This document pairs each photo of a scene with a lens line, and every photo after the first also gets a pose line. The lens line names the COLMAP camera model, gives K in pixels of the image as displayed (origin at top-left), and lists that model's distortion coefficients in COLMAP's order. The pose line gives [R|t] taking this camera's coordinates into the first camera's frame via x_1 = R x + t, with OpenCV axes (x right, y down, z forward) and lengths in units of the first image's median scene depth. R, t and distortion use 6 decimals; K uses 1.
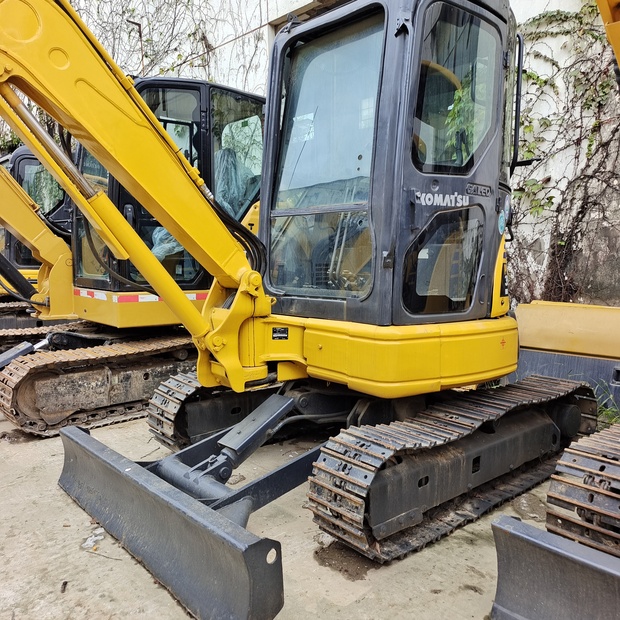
lens RADIAL K [[555.1, 0, 316.3], [0, 555.1, 312.1], [0, 0, 1]] dist [0.029804, 0.003756]
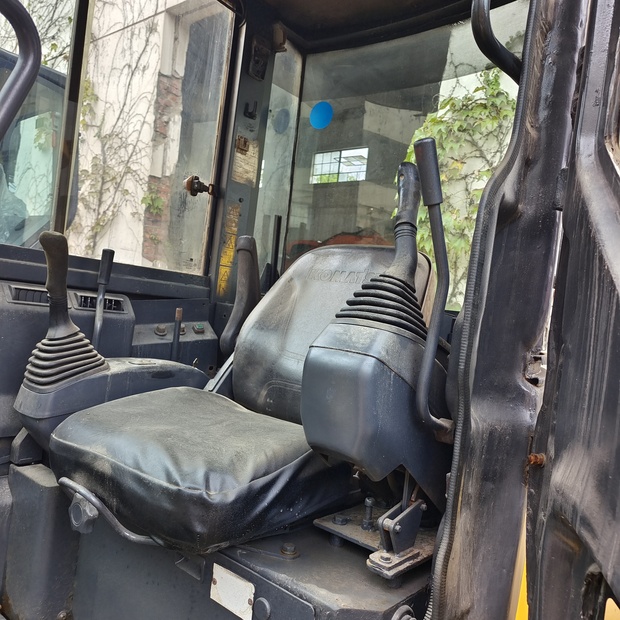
lens RADIAL K [[555.1, 0, 310.1], [0, 555.1, 308.6], [0, 0, 1]] dist [0.029804, 0.003756]
pose [[0.989188, 0.121208, 0.082563, 0.126895], [-0.112534, 0.988331, -0.102658, -0.142622], [-0.094042, 0.092257, 0.991284, 0.490812]]
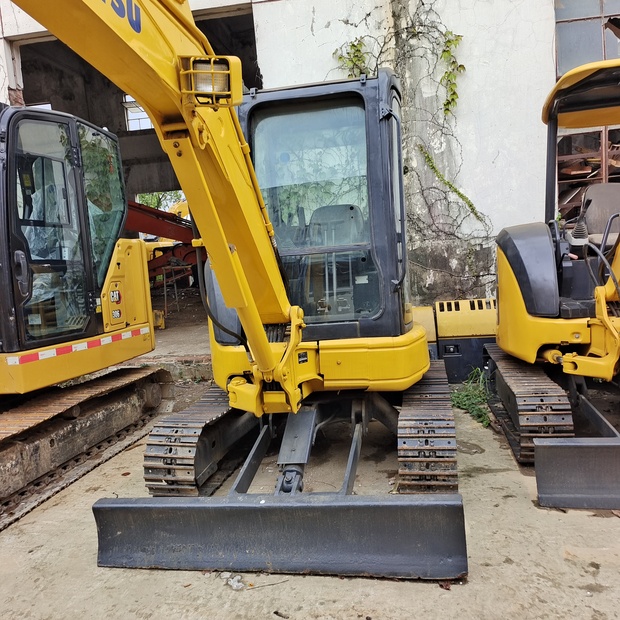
lens RADIAL K [[555.1, 0, 317.8], [0, 555.1, 311.8], [0, 0, 1]] dist [0.029804, 0.003756]
pose [[0.791028, -0.113917, 0.601080, -0.427174], [0.135007, 0.990793, 0.010105, -0.037413], [-0.596697, 0.073156, 0.799125, 0.027775]]
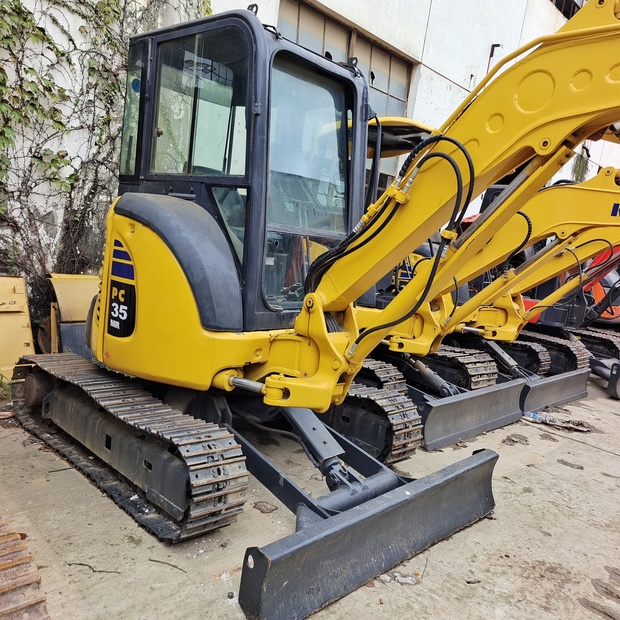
lens RADIAL K [[555.1, 0, 311.6], [0, 555.1, 313.0], [0, 0, 1]] dist [0.029804, 0.003756]
pose [[-0.060474, -0.144360, 0.987676, -0.672871], [-0.015876, 0.989501, 0.143654, -0.108283], [-0.998044, -0.006993, -0.062131, 0.627789]]
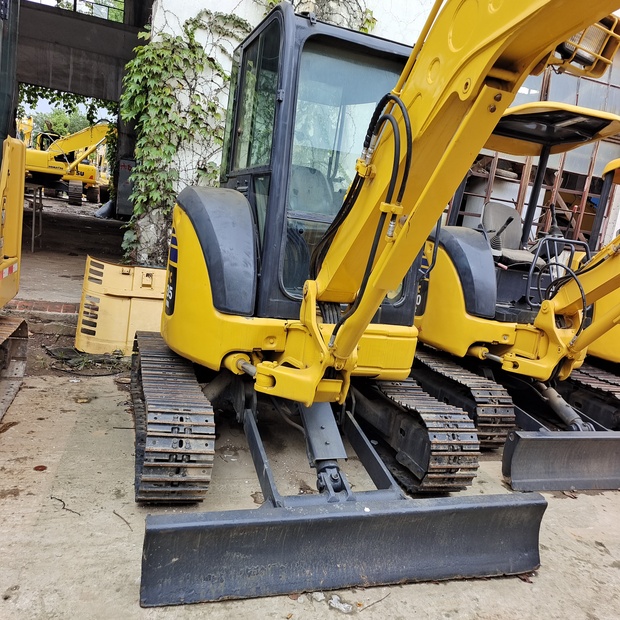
lens RADIAL K [[555.1, 0, 315.5], [0, 555.1, 311.7], [0, 0, 1]] dist [0.029804, 0.003756]
pose [[0.395250, -0.089051, 0.914247, -0.602216], [-0.036868, 0.992950, 0.112656, -0.076641], [-0.917833, -0.078234, 0.389180, 0.369211]]
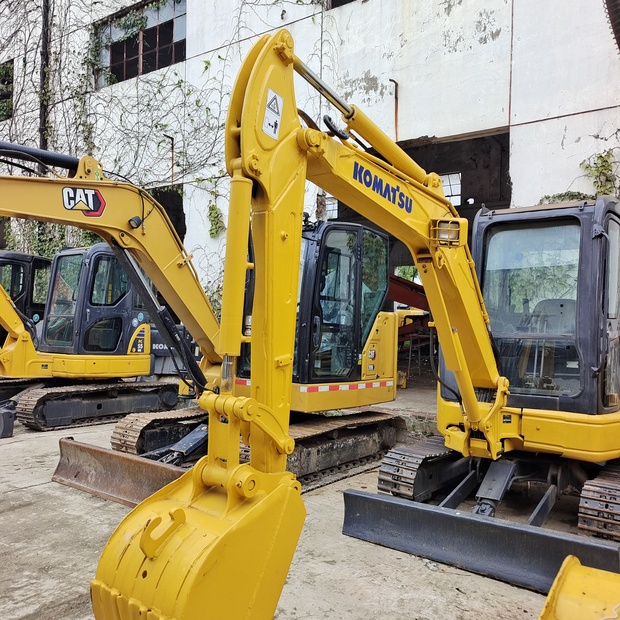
lens RADIAL K [[555.1, 0, 315.3], [0, 555.1, 310.9], [0, 0, 1]] dist [0.029804, 0.003756]
pose [[0.977081, 0.039343, 0.209201, -0.518532], [-0.009268, 0.989702, -0.142840, -0.017031], [-0.212666, 0.137628, 0.967384, -0.211952]]
